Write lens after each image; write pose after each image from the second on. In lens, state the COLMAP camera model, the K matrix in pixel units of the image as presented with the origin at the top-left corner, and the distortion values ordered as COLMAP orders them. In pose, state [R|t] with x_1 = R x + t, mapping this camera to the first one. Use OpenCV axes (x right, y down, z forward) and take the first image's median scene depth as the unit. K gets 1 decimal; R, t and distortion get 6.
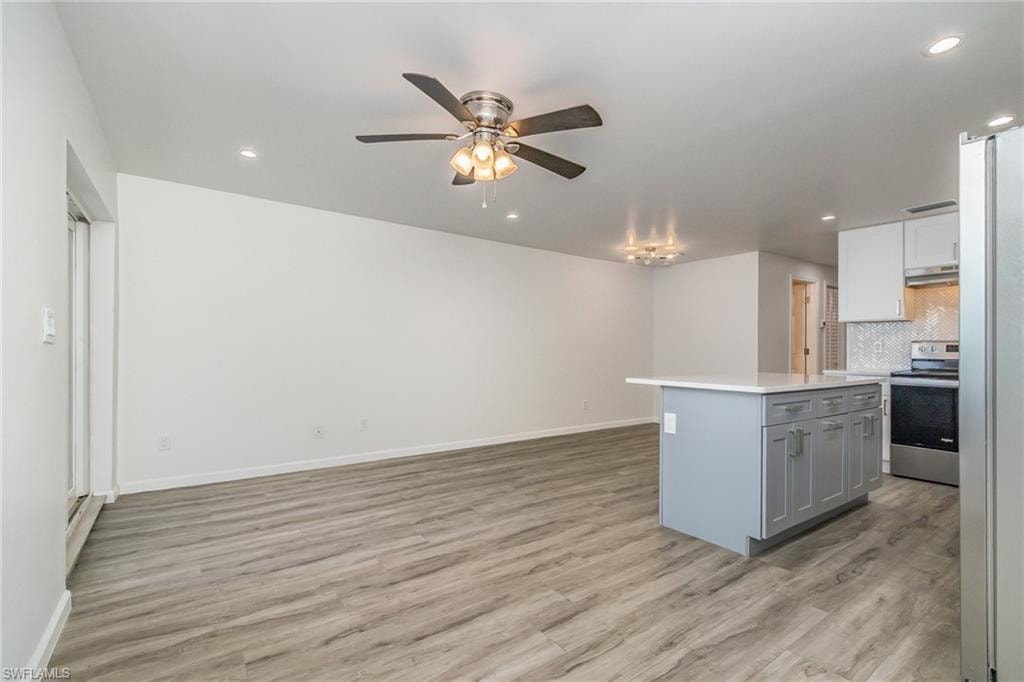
lens RADIAL K [[470.1, 0, 515.5], [0, 470.1, 347.1], [0, 0, 1]] dist [0.000637, -0.000472]
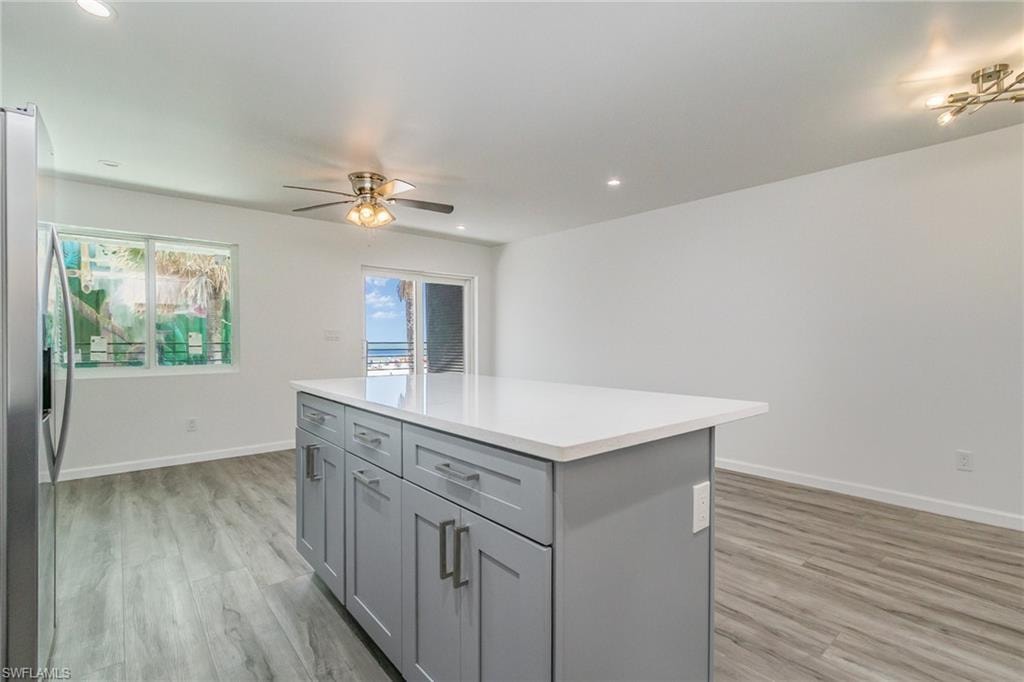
lens RADIAL K [[470.1, 0, 515.5], [0, 470.1, 347.1], [0, 0, 1]] dist [0.000637, -0.000472]
pose [[0.075688, 0.008081, -0.997099, 1.067805], [0.008171, 0.999929, 0.008724, 0.008938], [0.997098, -0.008808, 0.075617, 0.988141]]
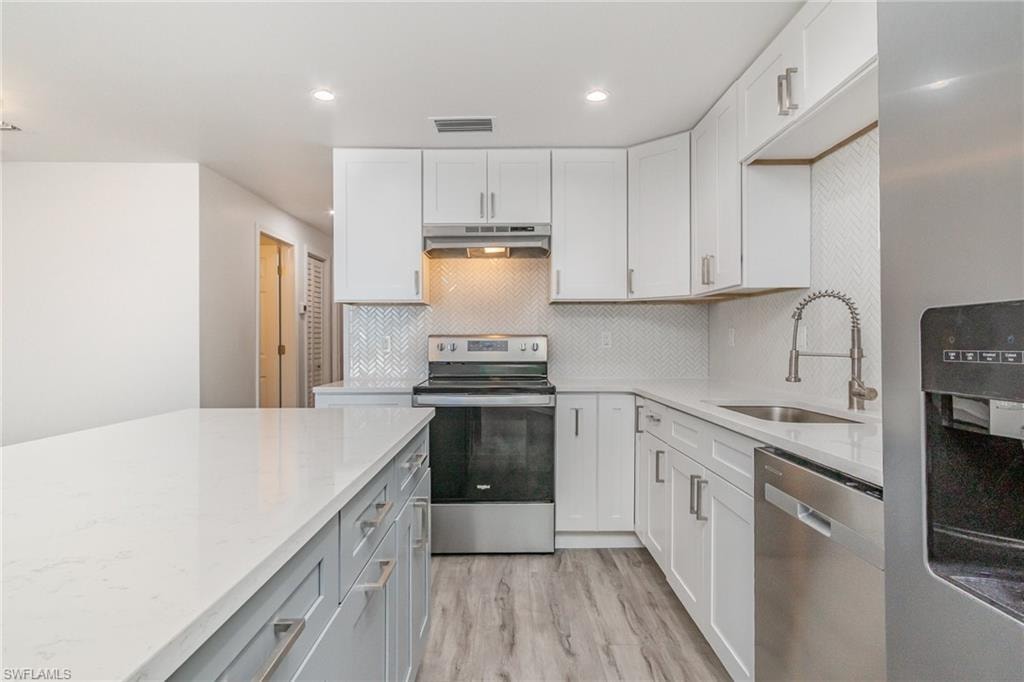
lens RADIAL K [[544.6, 0, 515.5], [0, 544.6, 345.1], [0, 0, 1]] dist [-0.006263, -0.000788]
pose [[0.568136, -0.008785, 0.822888, 0.369521], [0.000651, 0.999948, 0.010225, -0.008303], [-0.822934, -0.005273, 0.568112, 0.613863]]
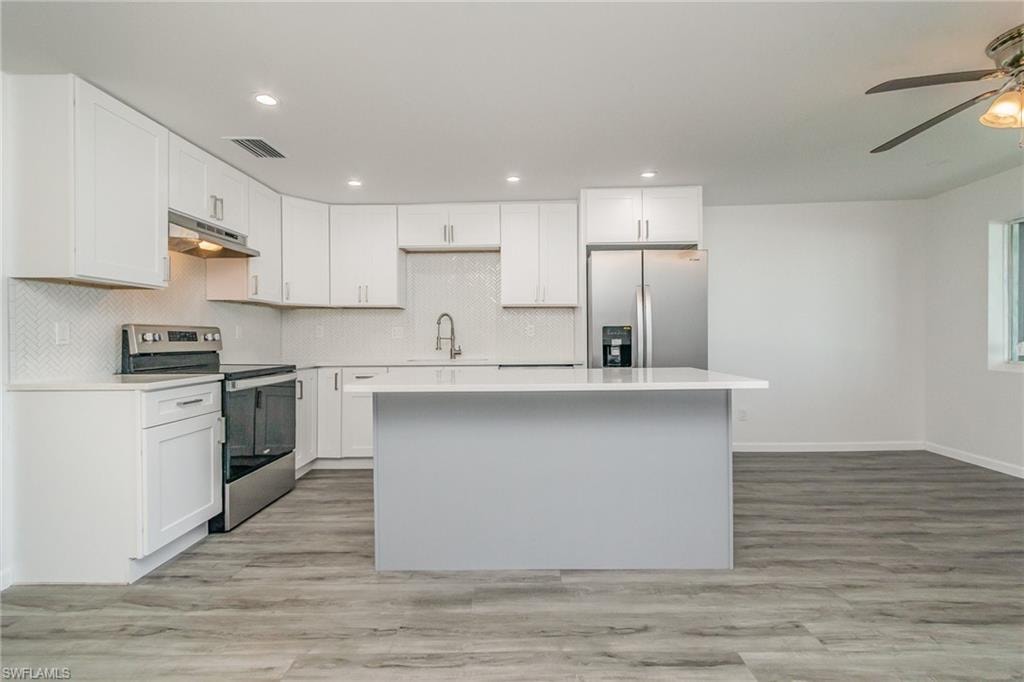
lens RADIAL K [[462.2, 0, 514.7], [0, 462.2, 340.6], [0, 0, 1]] dist [0.001243, -0.000539]
pose [[-0.801399, -0.003498, 0.598119, 0.128686], [0.000315, 0.999980, 0.006269, 0.006564], [-0.598130, 0.005212, -0.801382, 1.593460]]
